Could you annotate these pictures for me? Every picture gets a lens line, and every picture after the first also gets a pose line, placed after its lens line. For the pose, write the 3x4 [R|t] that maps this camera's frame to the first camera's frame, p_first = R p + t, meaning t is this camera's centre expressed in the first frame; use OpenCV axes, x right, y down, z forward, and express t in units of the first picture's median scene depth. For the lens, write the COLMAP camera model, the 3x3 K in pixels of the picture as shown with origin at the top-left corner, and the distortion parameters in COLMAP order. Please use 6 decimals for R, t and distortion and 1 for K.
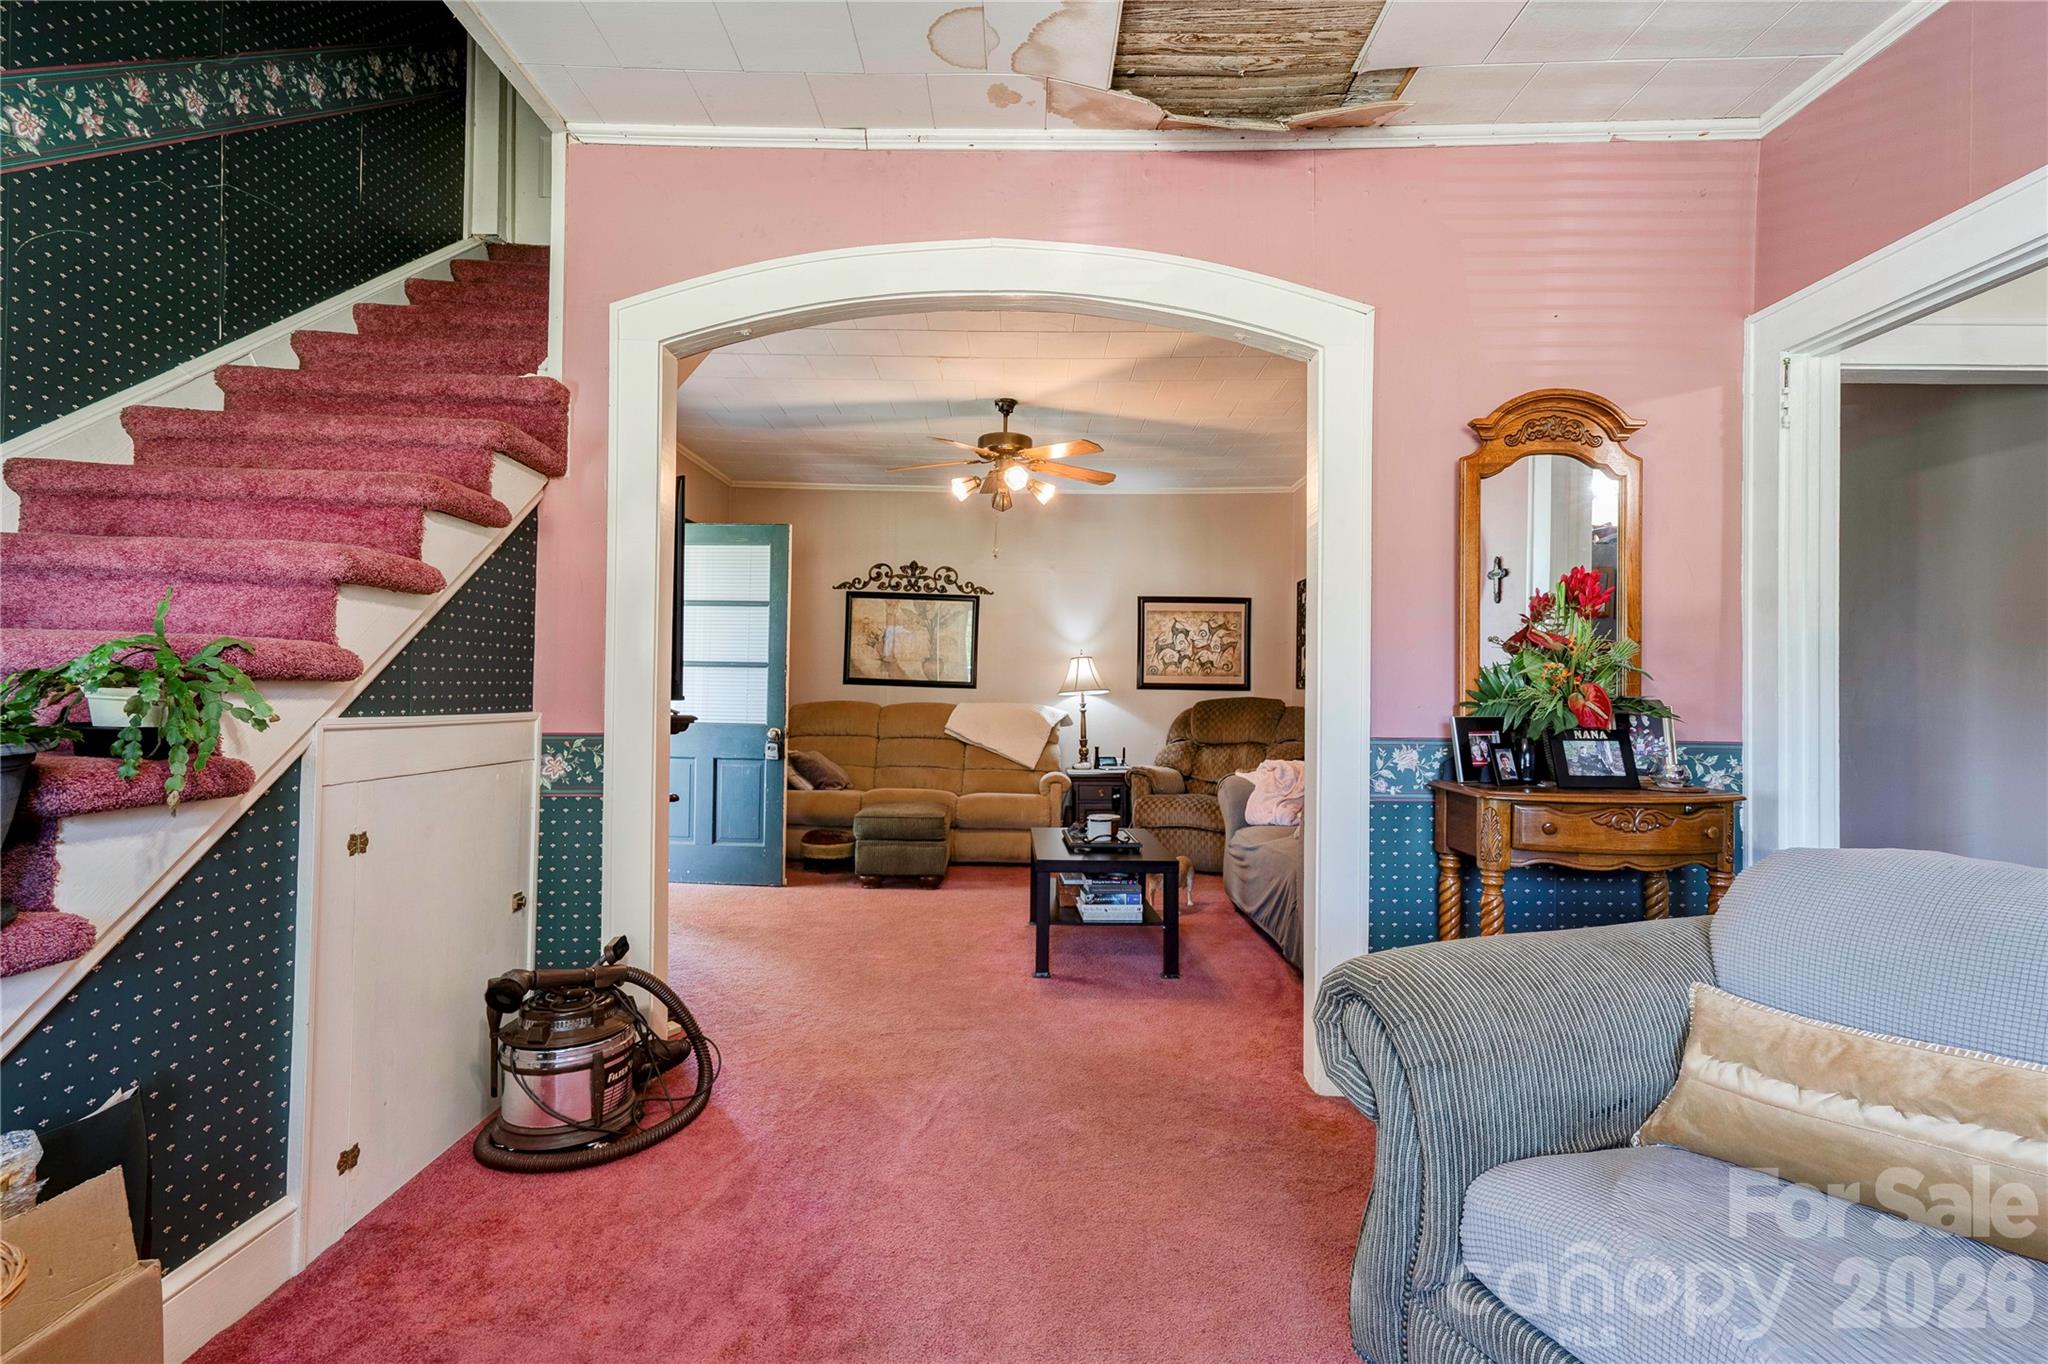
lens RADIAL K [[934.6, 0, 1014.3], [0, 934.6, 674.8], [0, 0, 1]] dist [-0.011616, 0.017329]
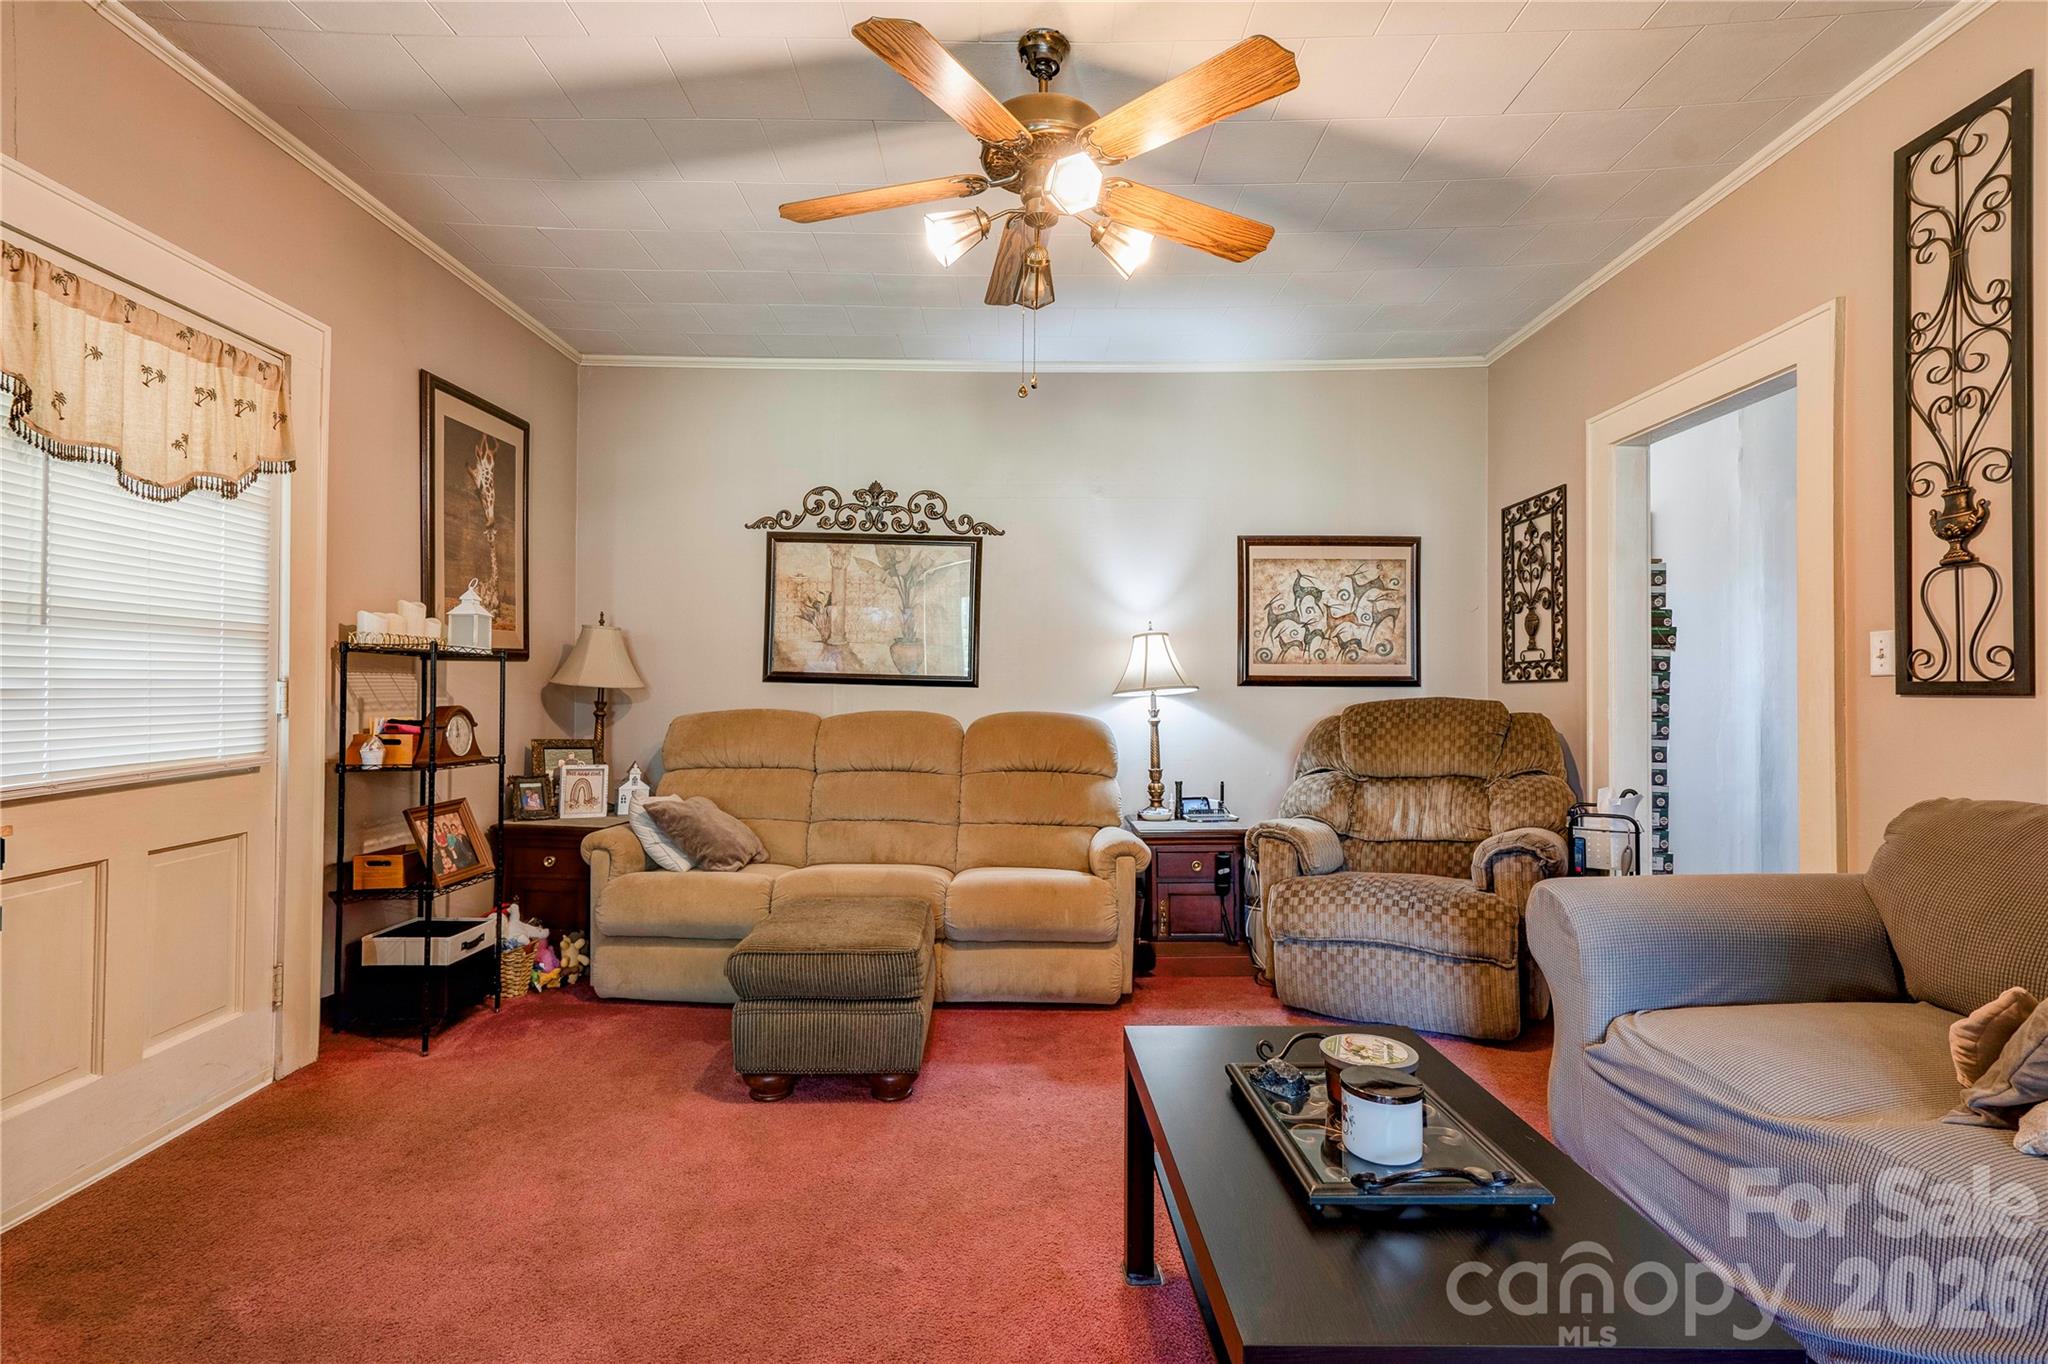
lens RADIAL K [[934.6, 0, 1014.3], [0, 934.6, 674.8], [0, 0, 1]] dist [-0.011616, 0.017329]
pose [[0.999959, -0.008609, 0.002867, -0.018579], [0.008615, 0.999961, -0.002090, 0.007967], [-0.002849, 0.002114, 0.999994, 0.383085]]
